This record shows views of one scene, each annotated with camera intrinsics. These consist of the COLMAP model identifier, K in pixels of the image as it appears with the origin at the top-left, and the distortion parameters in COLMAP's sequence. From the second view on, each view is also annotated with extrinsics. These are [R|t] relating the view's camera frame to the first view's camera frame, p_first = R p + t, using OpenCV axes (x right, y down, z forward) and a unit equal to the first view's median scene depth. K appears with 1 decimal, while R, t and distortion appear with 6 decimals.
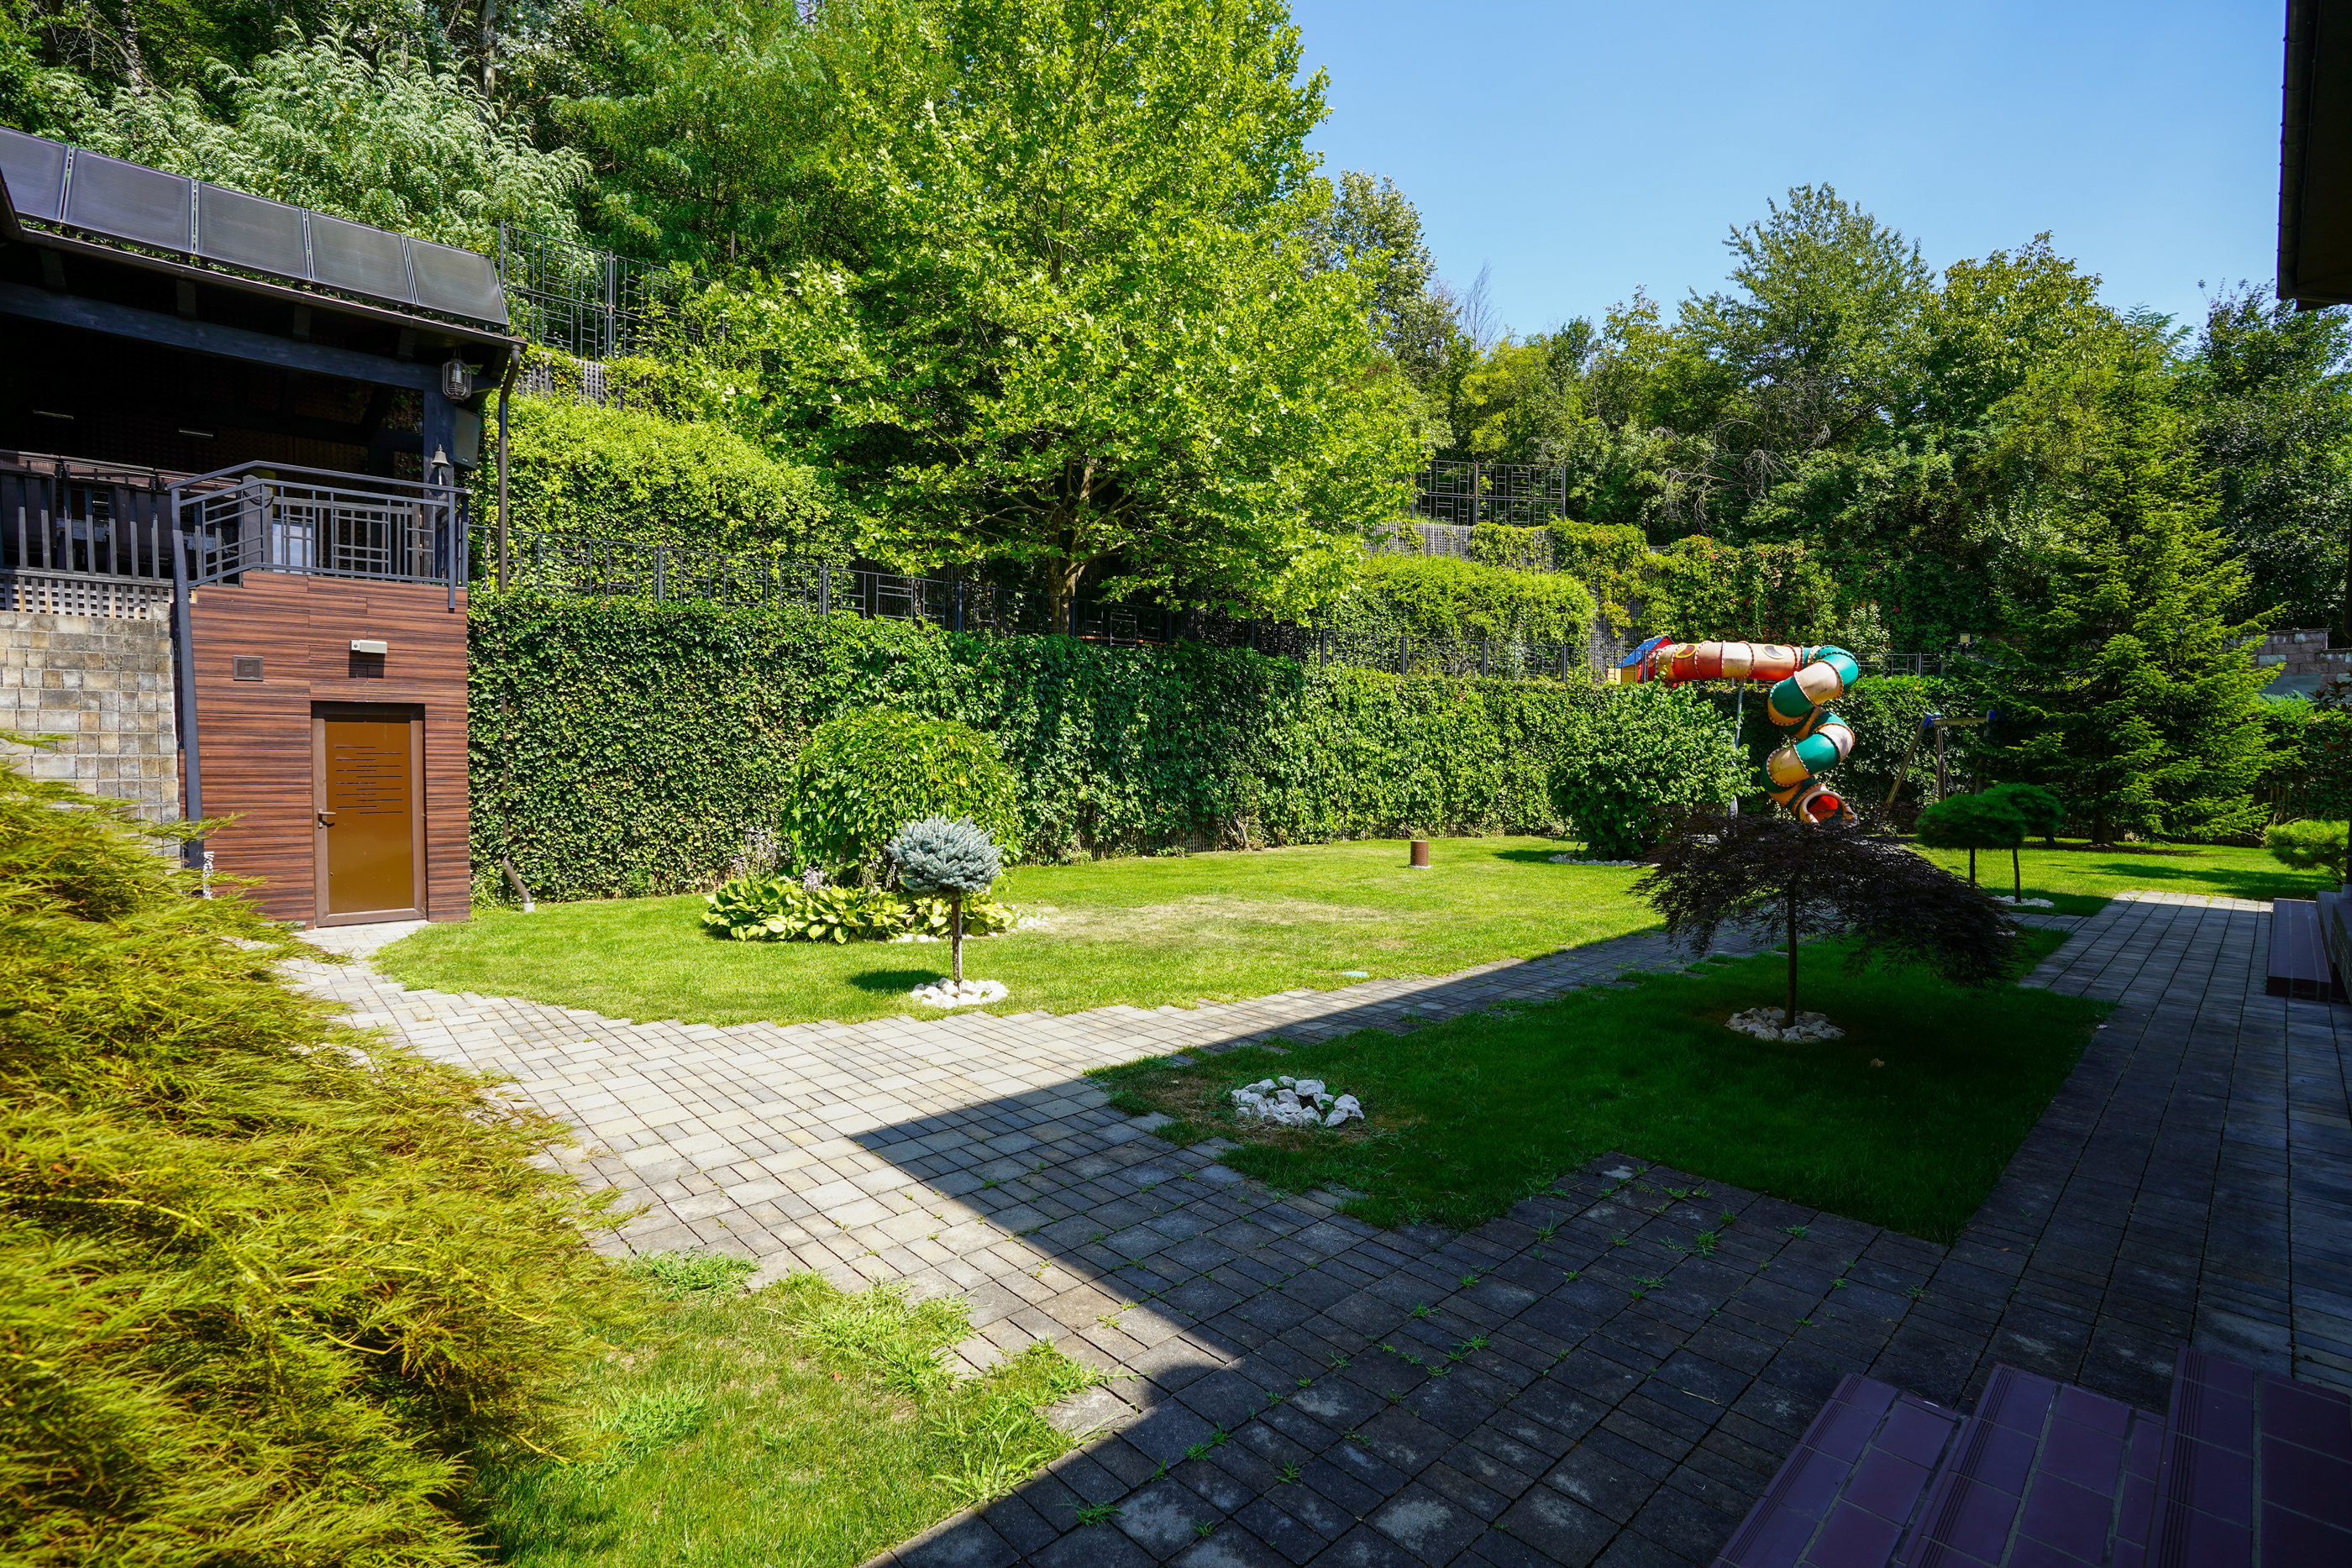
lens RADIAL K [[1087.0, 0, 1158.7], [0, 1087.0, 795.3], [0, 0, 1]] dist [-0.072273, 0.030346]
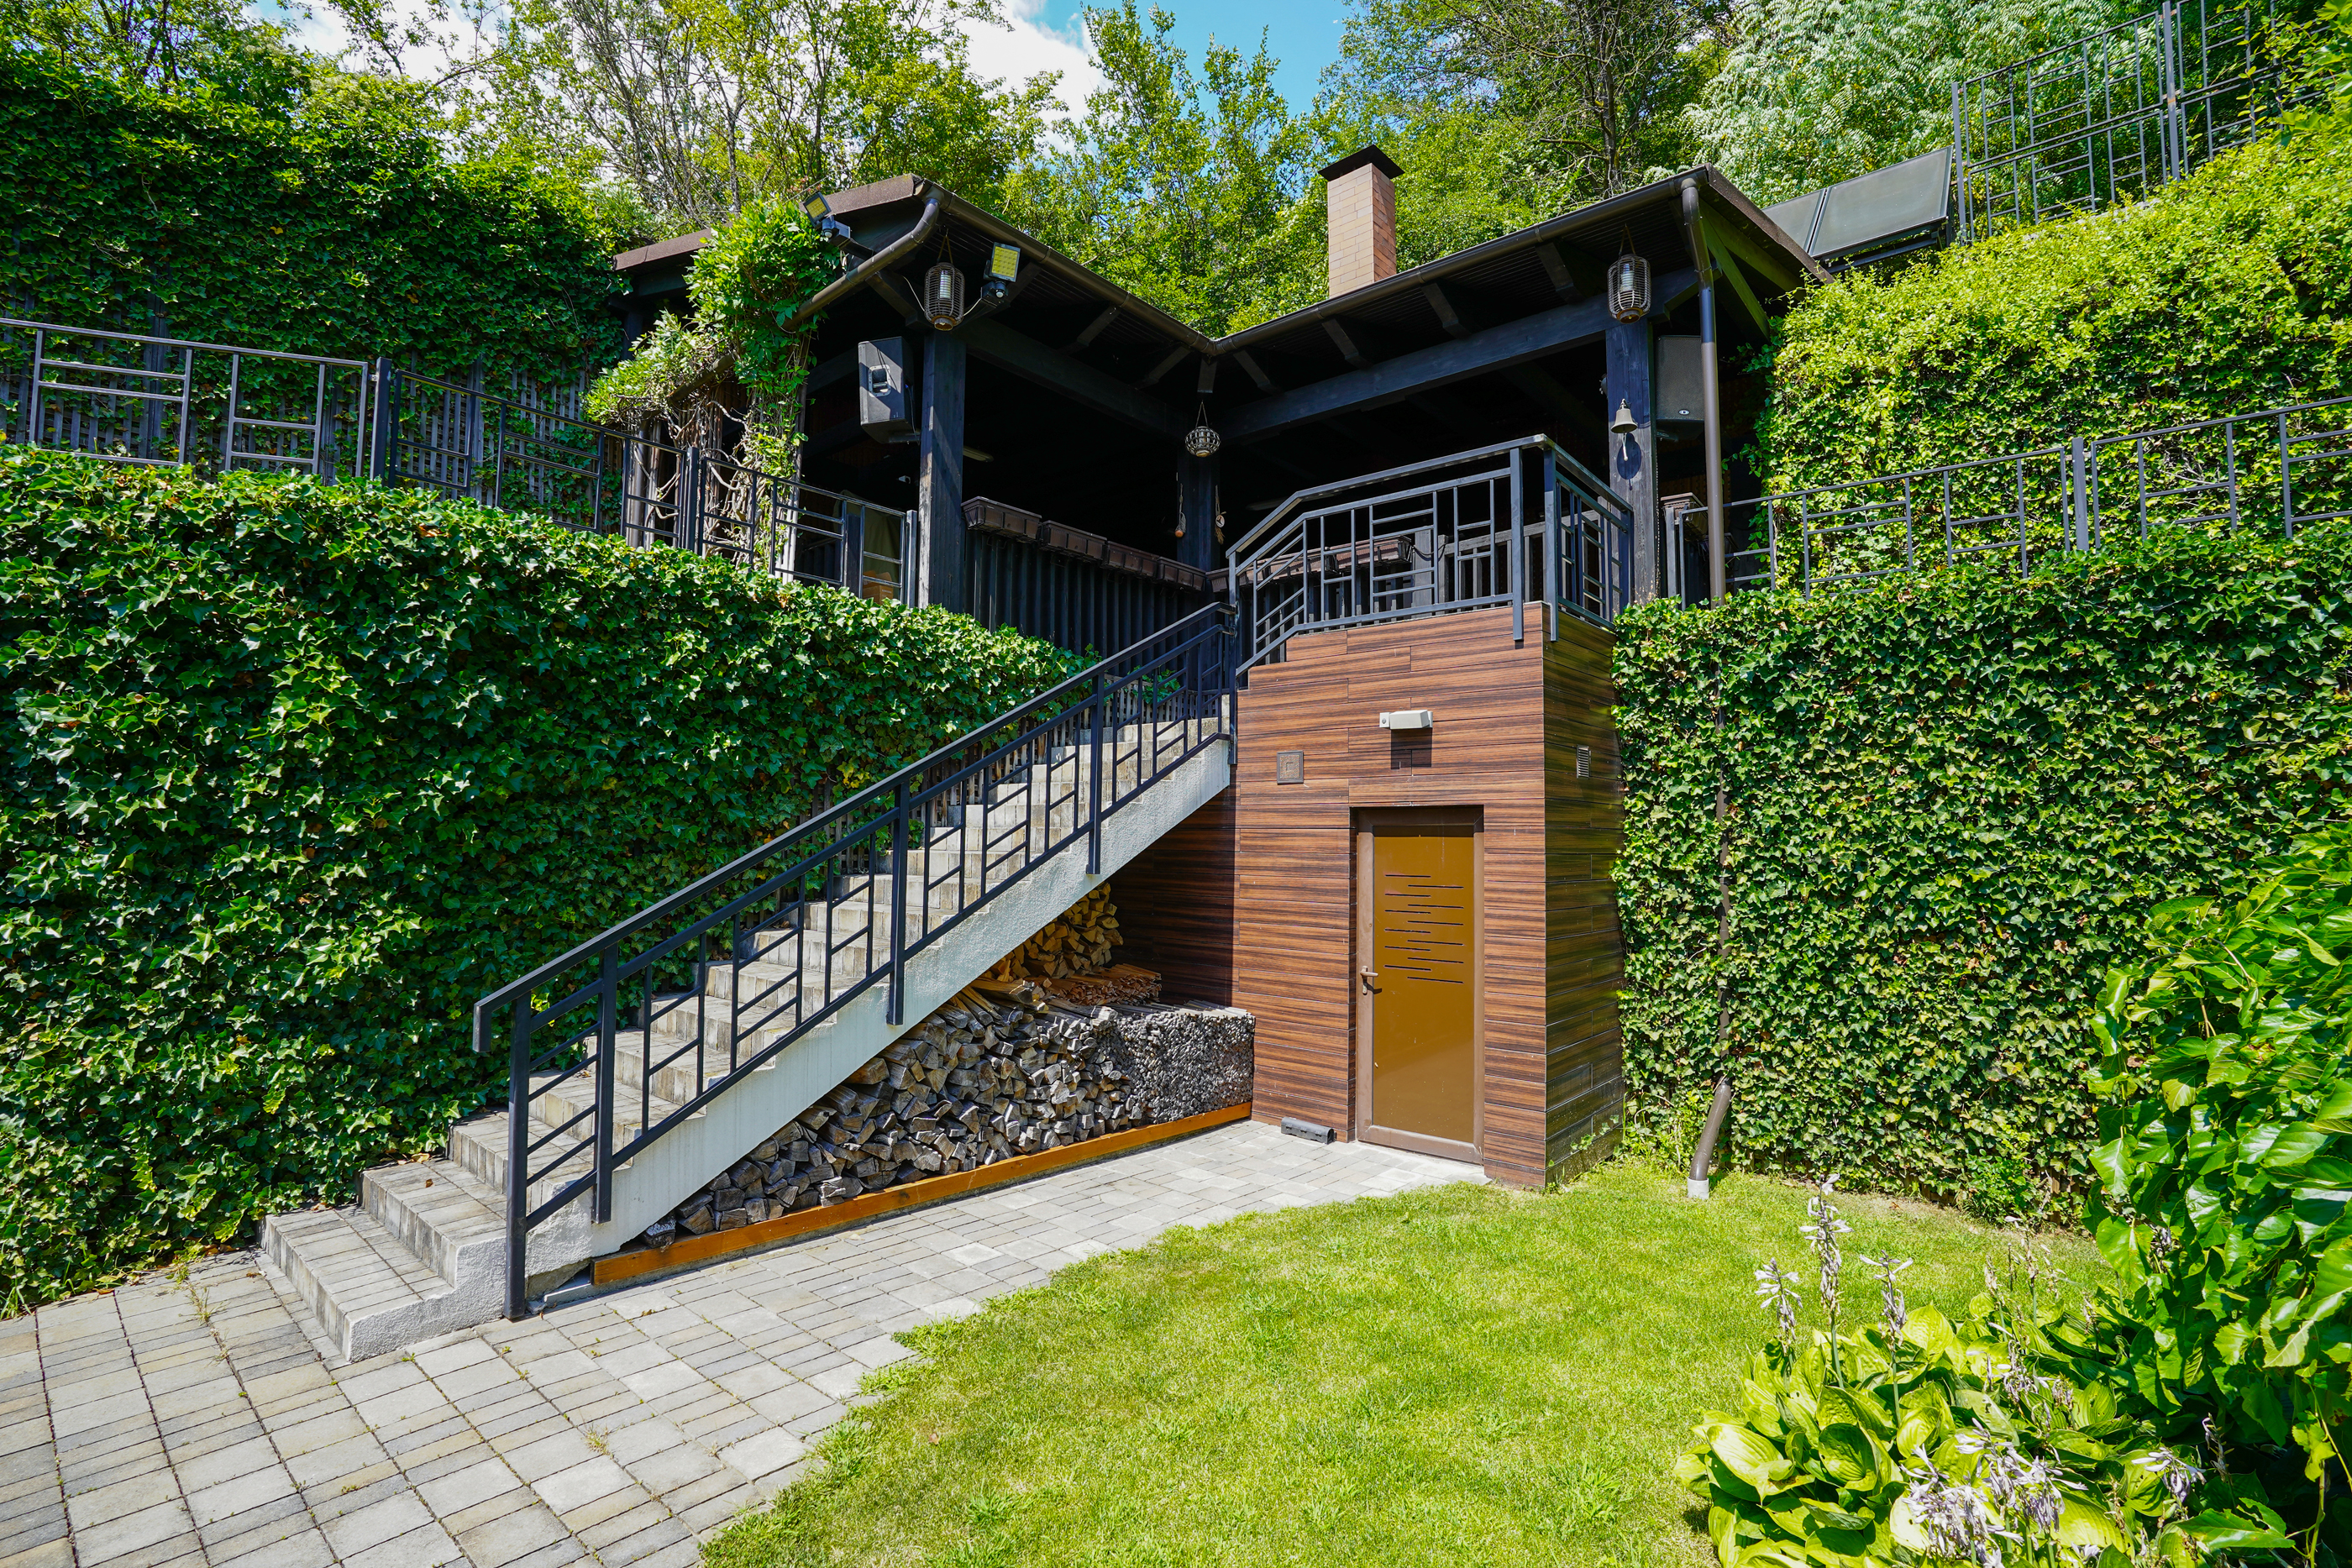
lens RADIAL K [[1083.0, 0, 1162.6], [0, 1083.0, 791.7], [0, 0, 1]] dist [-0.074817, 0.030518]
pose [[0.121520, -0.064283, -0.990505, -0.050498], [-0.056204, 0.995854, -0.071526, -0.018180], [0.990996, 0.064363, 0.117403, 0.337621]]
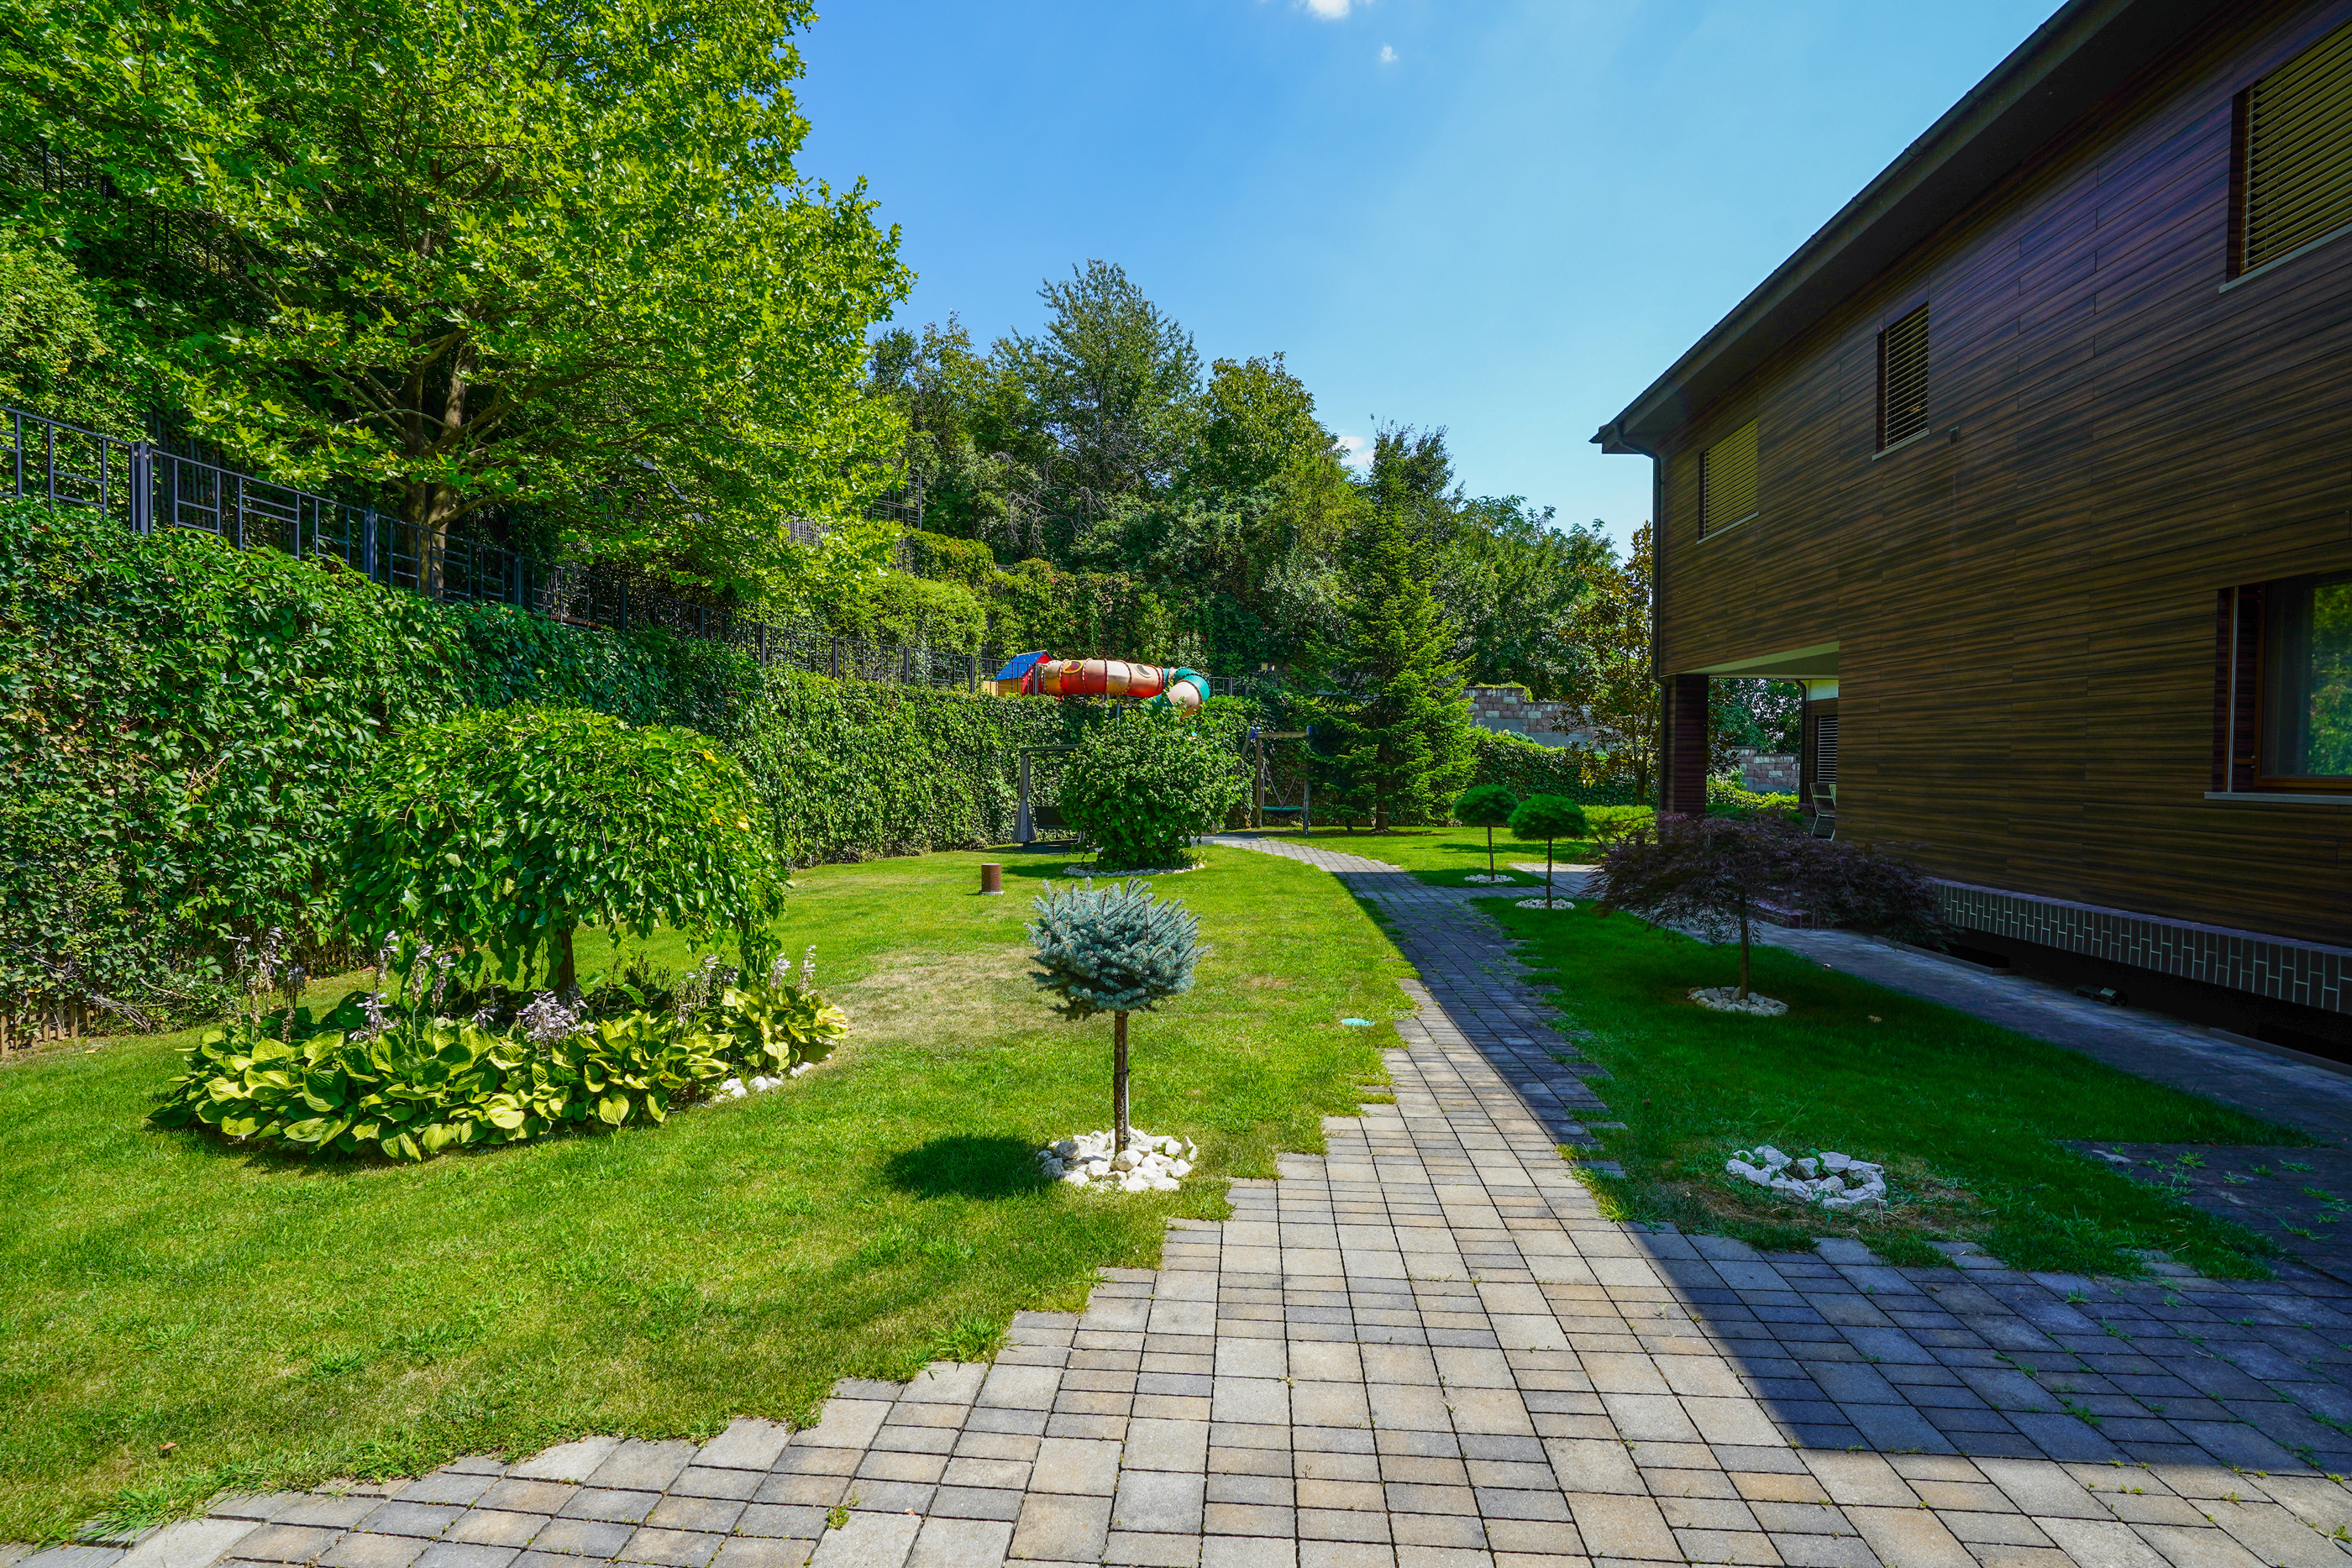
lens RADIAL K [[1085.8, 0, 1159.5], [0, 1085.8, 791.3], [0, 0, 1]] dist [-0.066671, 0.024957]
pose [[0.738180, -0.027137, 0.674058, -0.190385], [0.036455, 0.999335, 0.000310, -0.009919], [-0.673618, 0.024344, 0.738679, 0.167897]]
